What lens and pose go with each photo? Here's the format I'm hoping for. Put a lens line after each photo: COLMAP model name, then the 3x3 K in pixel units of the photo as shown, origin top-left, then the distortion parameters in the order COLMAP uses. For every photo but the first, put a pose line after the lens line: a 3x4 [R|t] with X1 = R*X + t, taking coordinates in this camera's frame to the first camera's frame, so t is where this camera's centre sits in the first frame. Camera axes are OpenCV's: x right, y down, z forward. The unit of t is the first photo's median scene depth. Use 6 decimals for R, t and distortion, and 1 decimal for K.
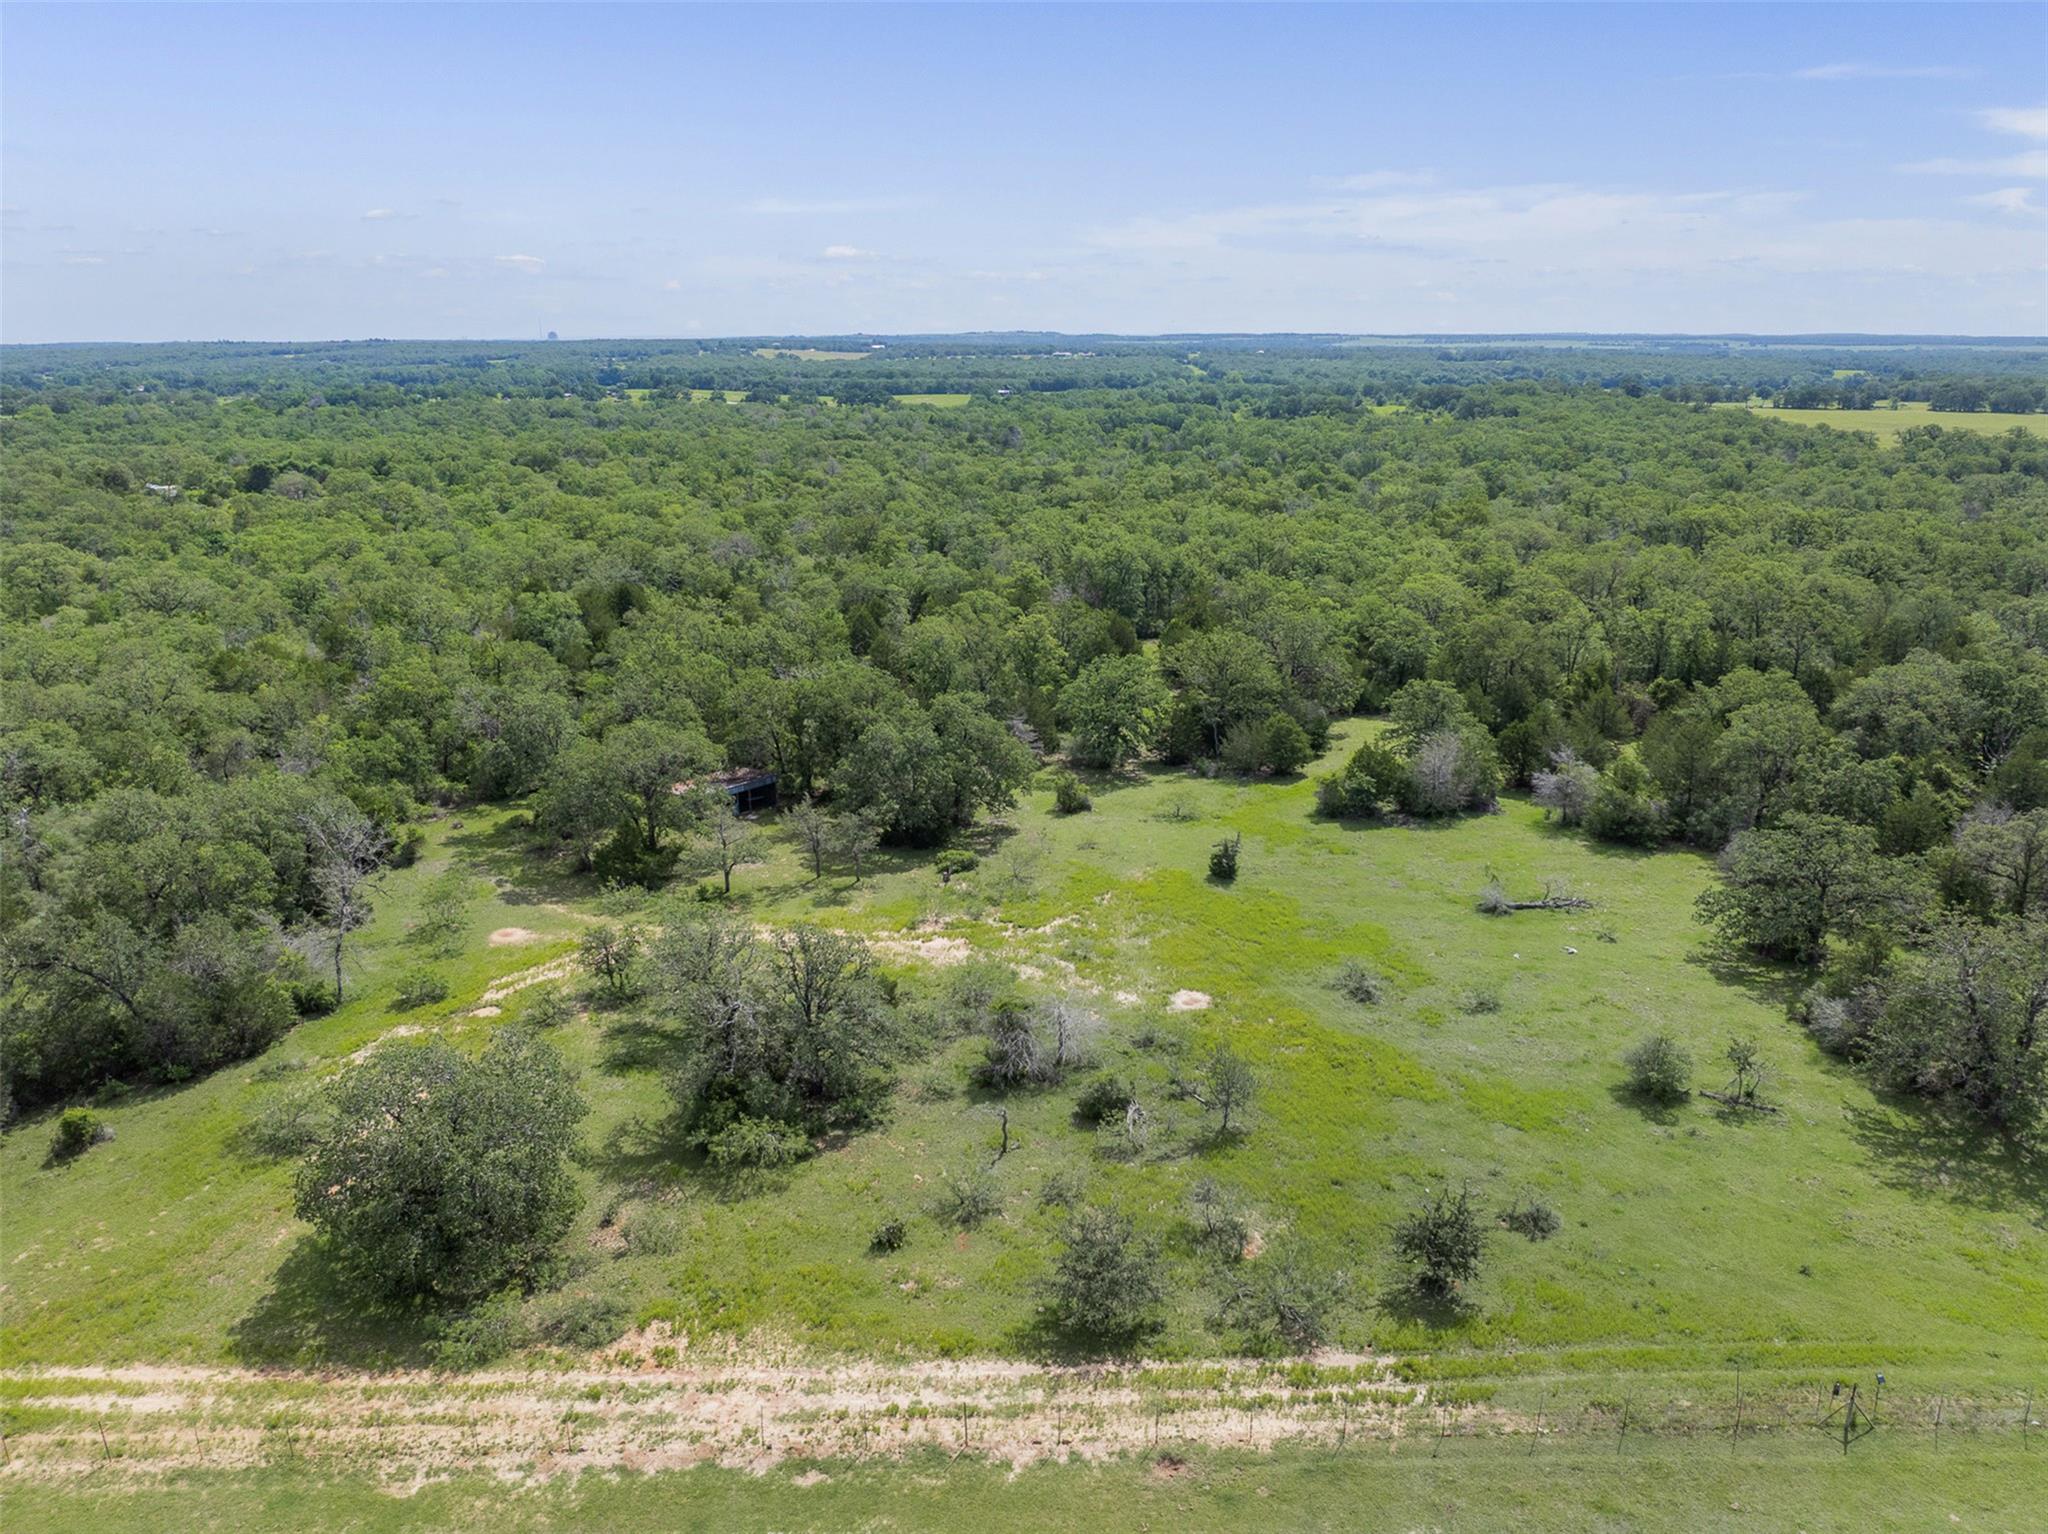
lens RADIAL K [[1419.7, 0, 1023.9], [0, 1419.7, 767.2], [0, 0, 1]] dist [-0.030583, 0.021471]
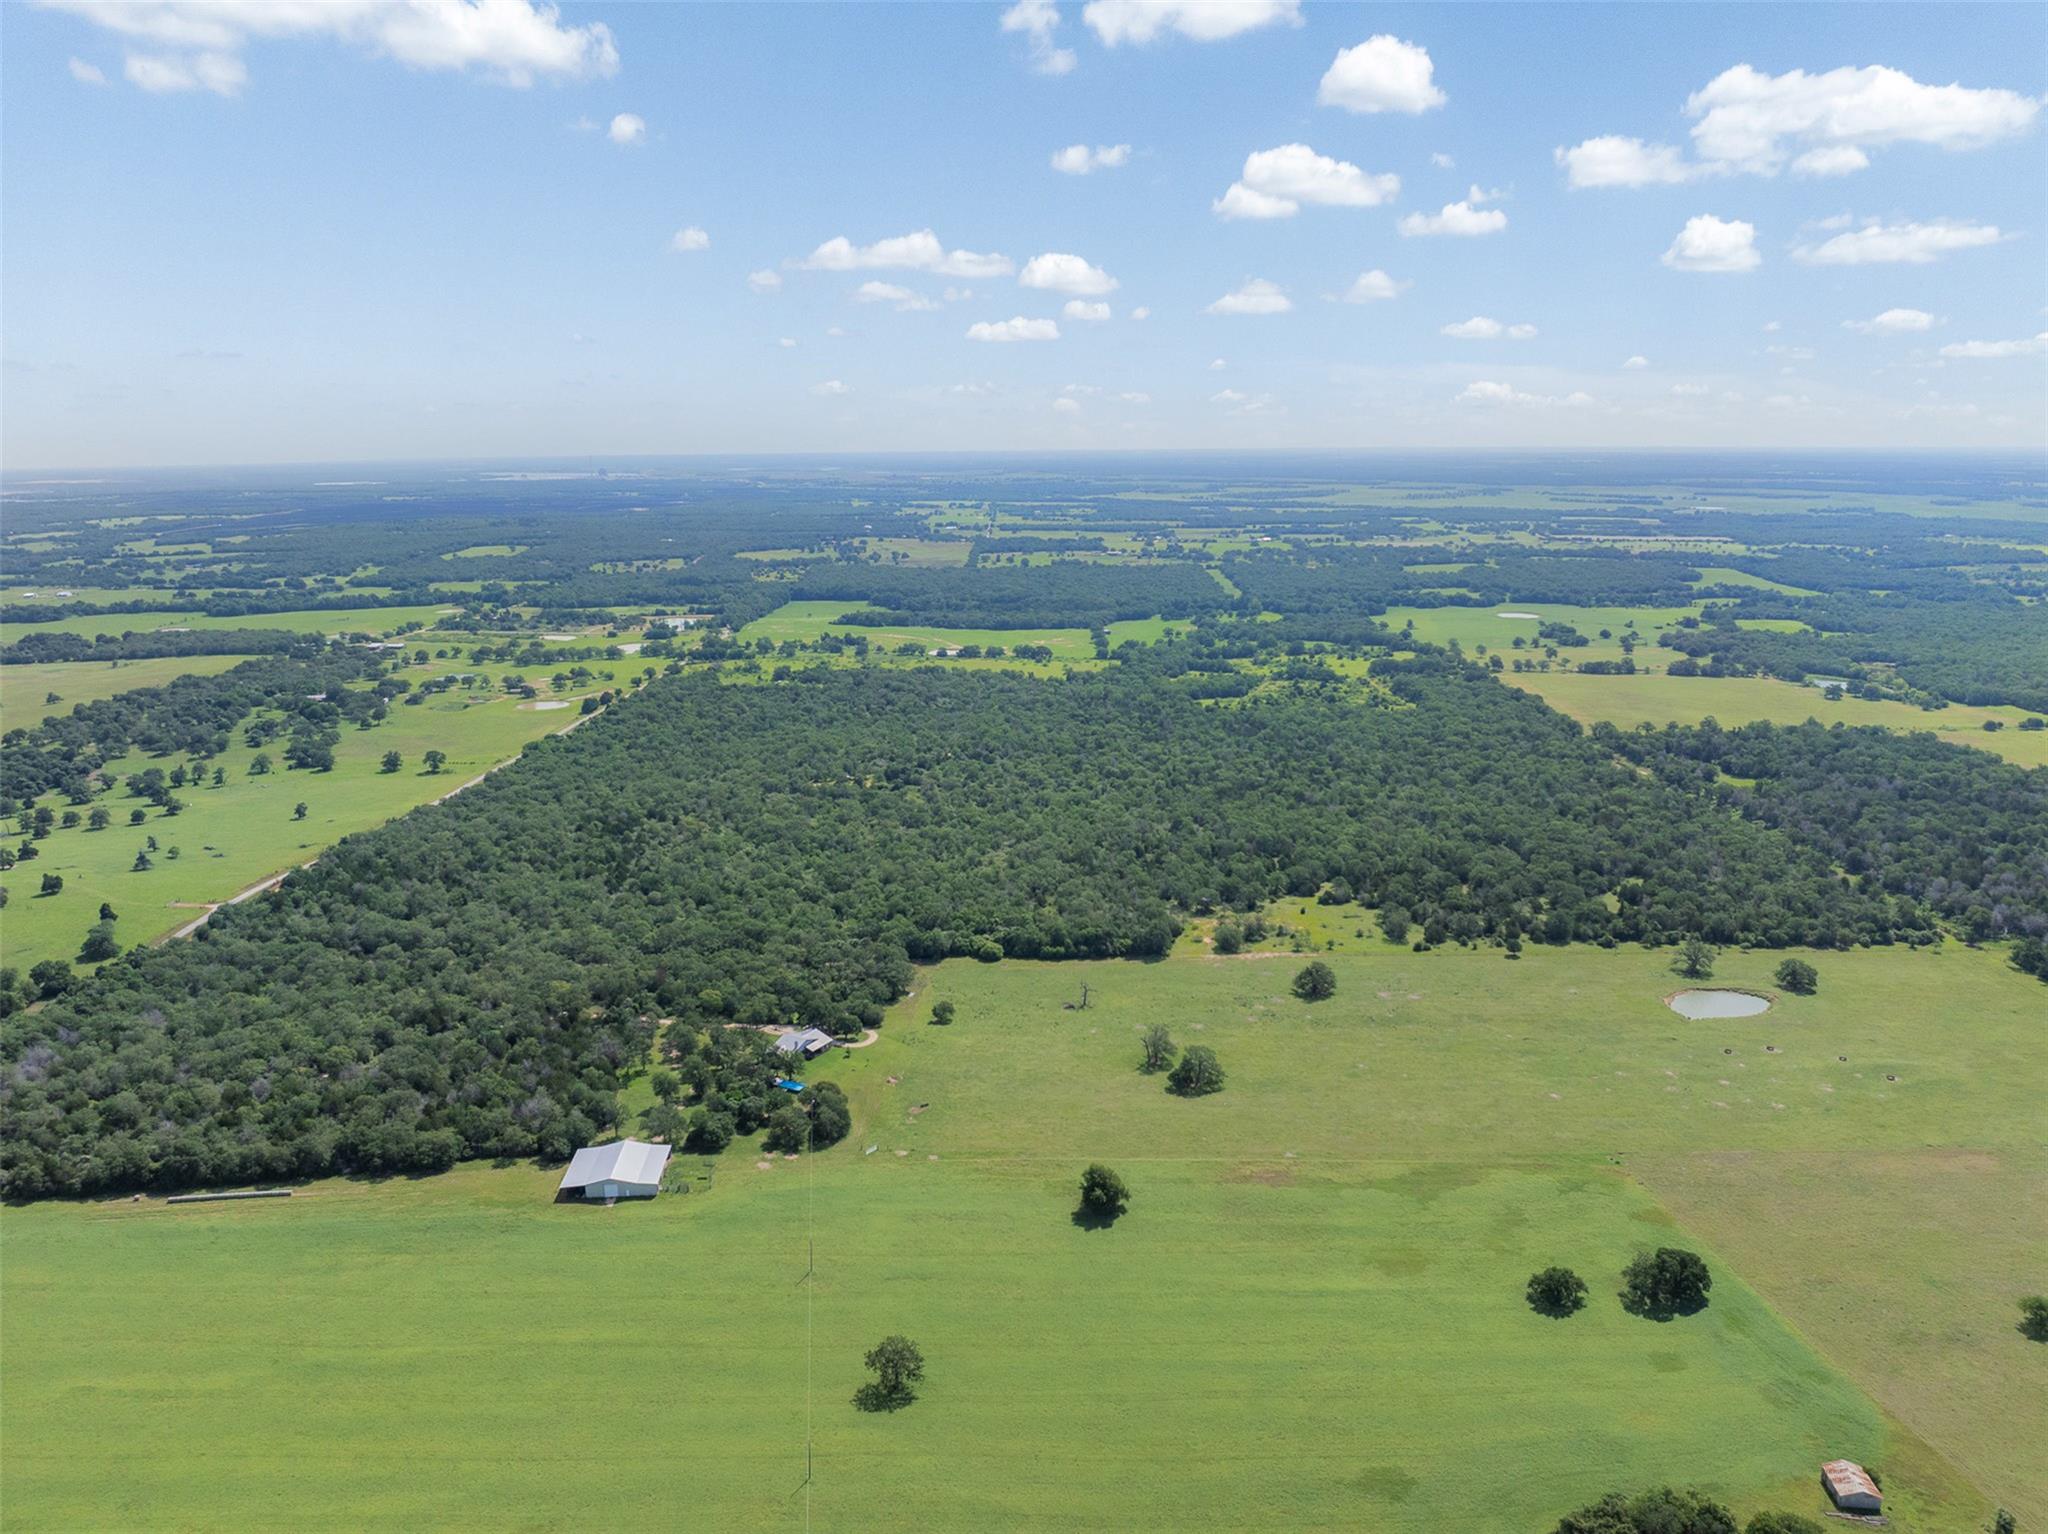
lens RADIAL K [[1419.7, 0, 1024.1], [0, 1419.7, 766.8], [0, 0, 1]] dist [-0.030583, 0.021471]
pose [[0.999932, -0.010989, -0.003775, -0.828345], [0.010652, 0.996725, -0.080157, -0.057776], [0.004644, 0.080111, 0.996775, -4.139988]]
